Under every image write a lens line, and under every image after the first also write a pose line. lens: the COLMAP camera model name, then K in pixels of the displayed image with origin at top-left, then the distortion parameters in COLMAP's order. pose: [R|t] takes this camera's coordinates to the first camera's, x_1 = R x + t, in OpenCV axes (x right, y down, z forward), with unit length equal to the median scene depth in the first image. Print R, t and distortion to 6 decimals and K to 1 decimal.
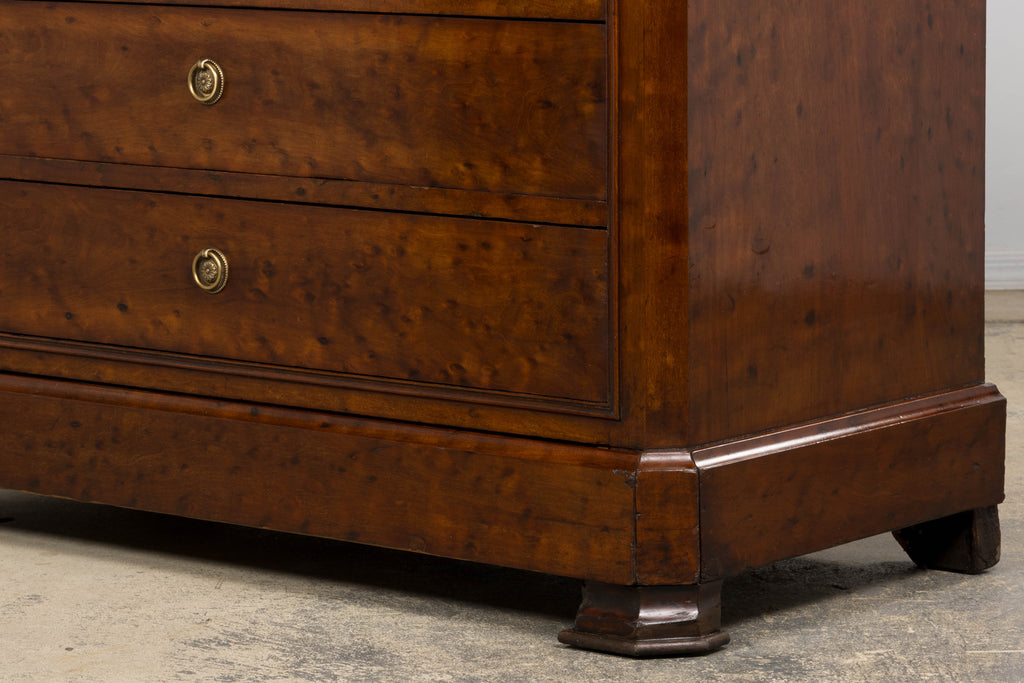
lens RADIAL K [[4341.8, 0, 509.2], [0, 4341.8, 396.9], [0, 0, 1]] dist [-0.161762, 0.108345]
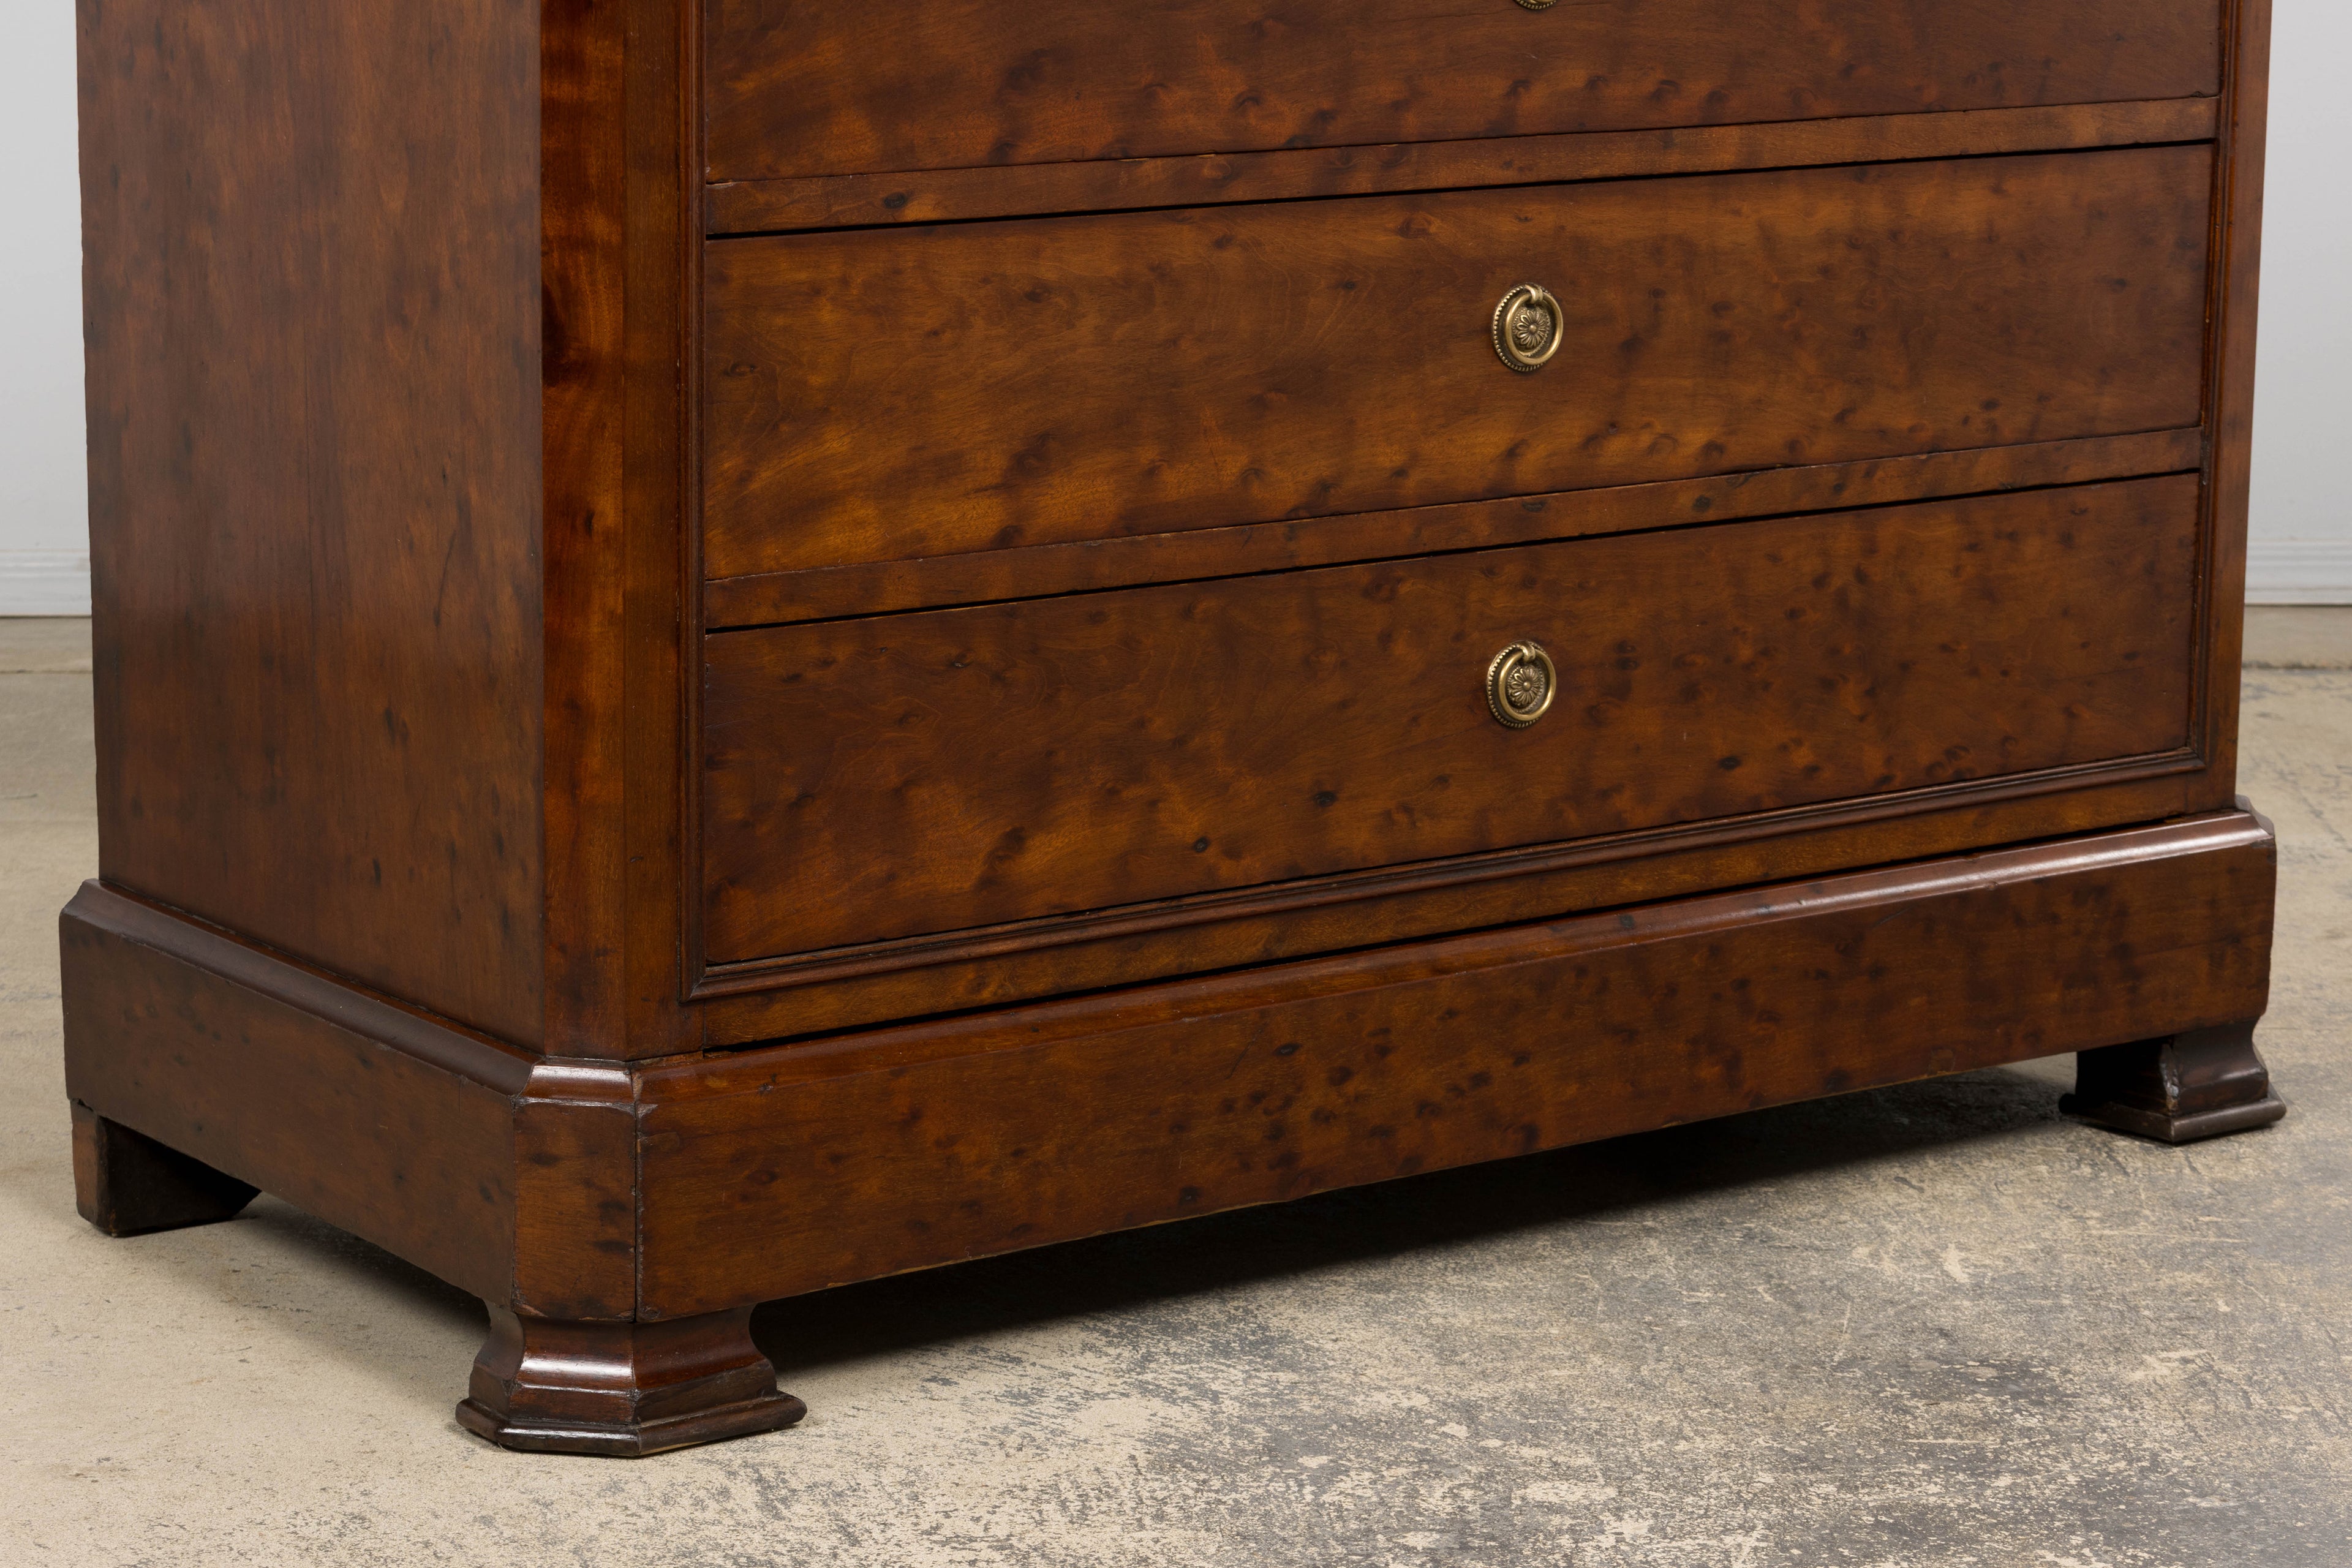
lens RADIAL K [[5844.2, 0, 1102.6], [0, 5844.2, 789.6], [0, 0, 1]] dist [-0.086994, 0.331451]
pose [[0.229106, -0.171931, 0.958097, -0.792609], [0.139581, 0.979908, 0.142468, -0.129709], [-0.963342, 0.101092, 0.248501, 0.905989]]
